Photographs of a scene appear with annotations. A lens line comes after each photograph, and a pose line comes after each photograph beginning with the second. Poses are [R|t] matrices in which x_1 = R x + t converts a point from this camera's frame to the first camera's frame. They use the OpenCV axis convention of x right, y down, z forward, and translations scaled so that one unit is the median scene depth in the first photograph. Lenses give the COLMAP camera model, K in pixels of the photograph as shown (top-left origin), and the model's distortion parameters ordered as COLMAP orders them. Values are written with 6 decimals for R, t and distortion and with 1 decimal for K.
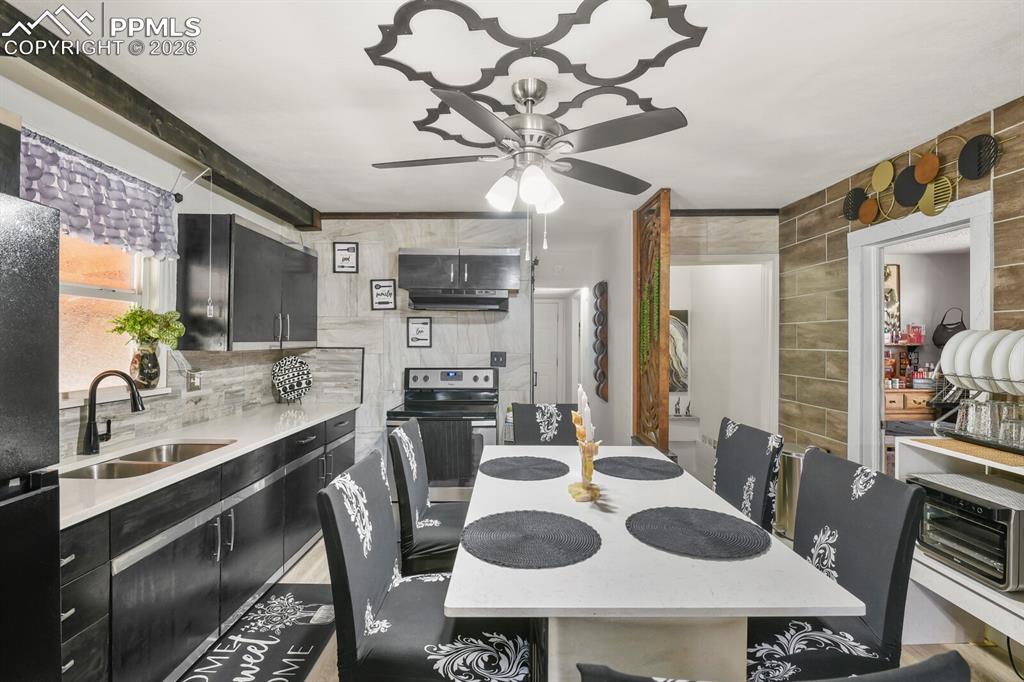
lens RADIAL K [[496.3, 0, 511.1], [0, 496.3, 339.7], [0, 0, 1]] dist [-0.002683, -0.008056]
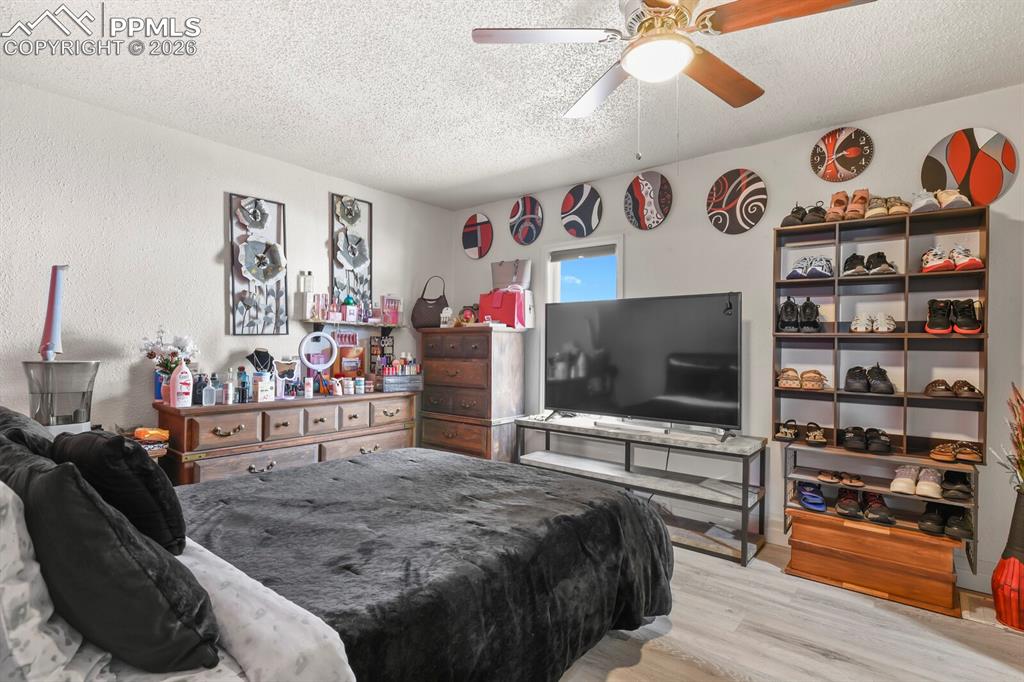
lens RADIAL K [[496.3, 0, 511.1], [0, 496.3, 339.7], [0, 0, 1]] dist [-0.002683, -0.008056]
pose [[0.644945, 0.013691, 0.764106, 0.622616], [-0.005411, 0.999896, -0.013349, 0.056594], [-0.764210, 0.004475, 0.644952, 0.668979]]
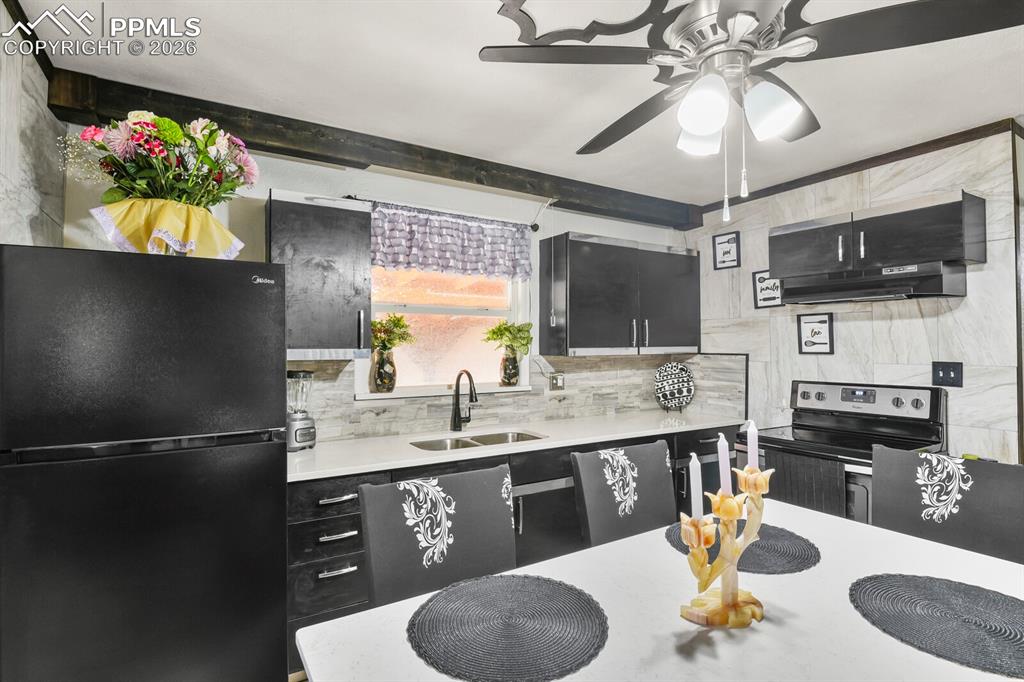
lens RADIAL K [[505.0, 0, 512.0], [0, 505.0, 341.0], [0, 0, 1]] dist [-0.001578, -0.010960]
pose [[0.525965, -0.014856, -0.850376, 0.227975], [0.008376, 0.999889, -0.012287, 0.001165], [0.850465, -0.000660, 0.526031, 0.213828]]
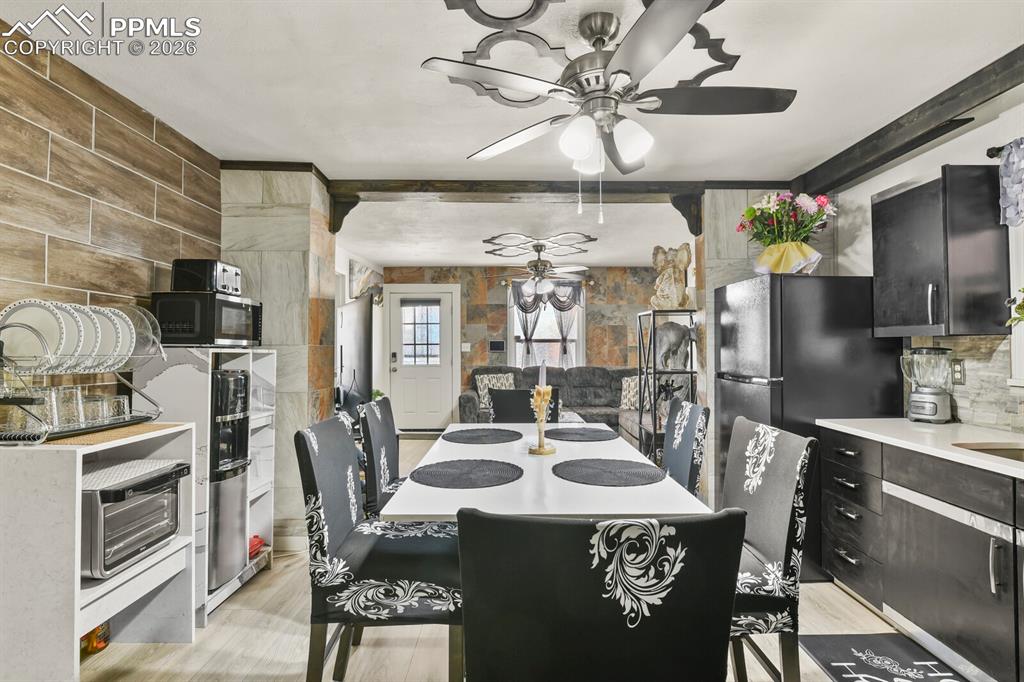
lens RADIAL K [[496.3, 0, 511.1], [0, 496.3, 339.7], [0, 0, 1]] dist [-0.002683, -0.008056]
pose [[-0.999988, -0.002387, 0.004173, 0.095976], [-0.002459, 0.999844, -0.017511, 0.030361], [-0.004131, -0.017521, -0.999838, 0.957895]]
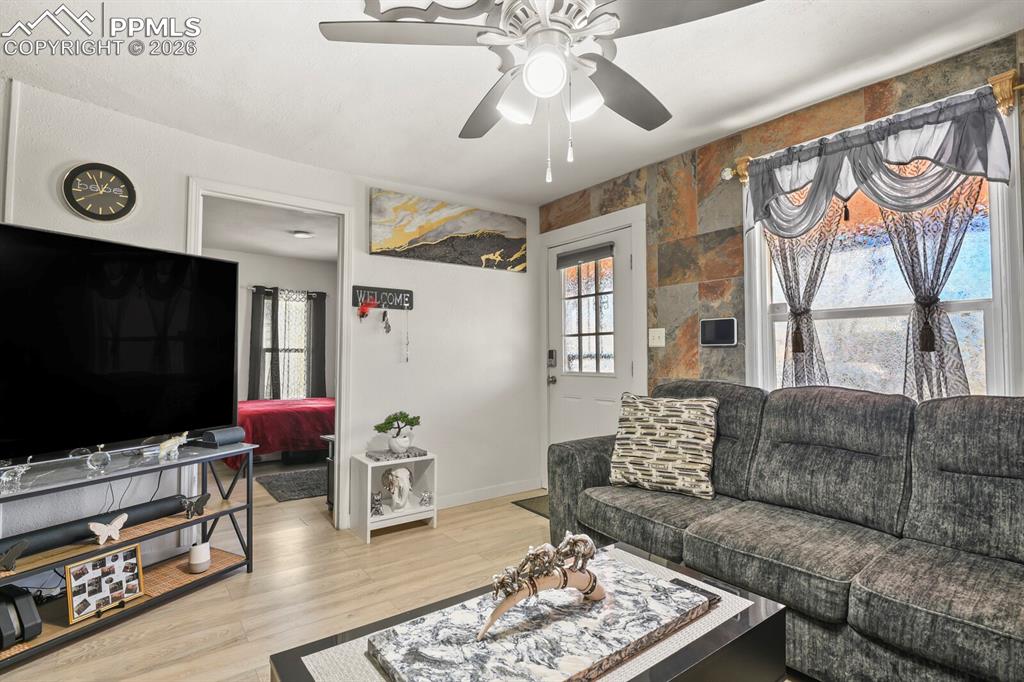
lens RADIAL K [[496.3, 0, 511.1], [0, 496.3, 339.7], [0, 0, 1]] dist [-0.002683, -0.008056]
pose [[-0.597879, 0.021752, 0.801291, -0.254424], [-0.006323, 0.999473, -0.031850, 0.058645], [-0.801562, -0.024108, -0.597426, -0.171911]]
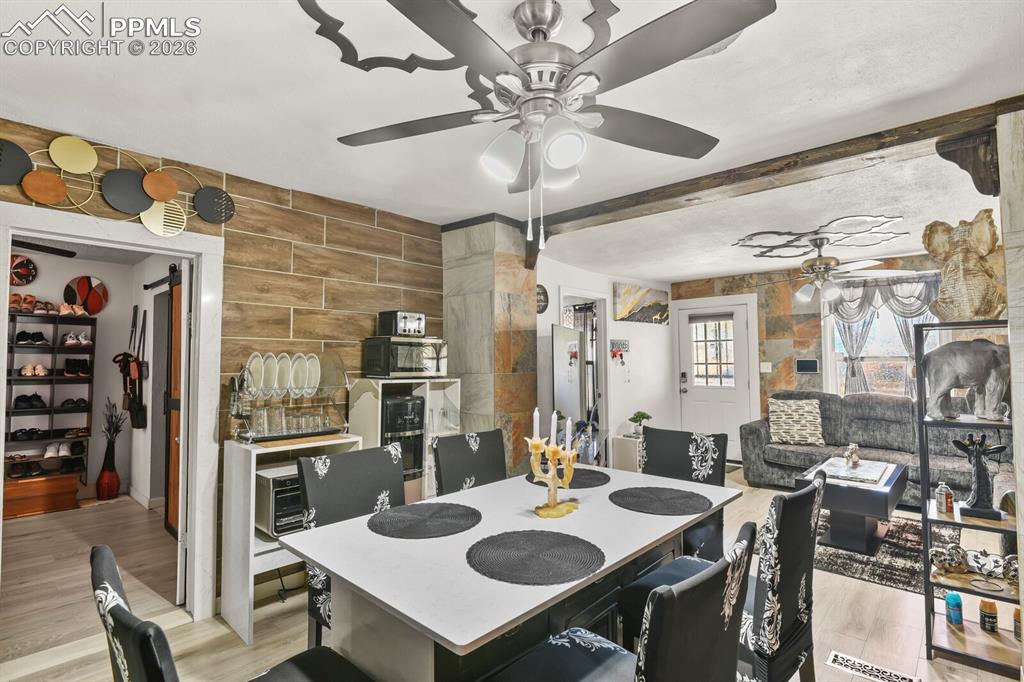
lens RADIAL K [[496.3, 0, 511.1], [0, 496.3, 339.7], [0, 0, 1]] dist [-0.002683, -0.008056]
pose [[-0.725916, 0.028523, 0.687192, -0.216577], [0.002192, 0.999231, -0.039159, -0.000625], [-0.687780, -0.026920, -0.725420, 0.795406]]
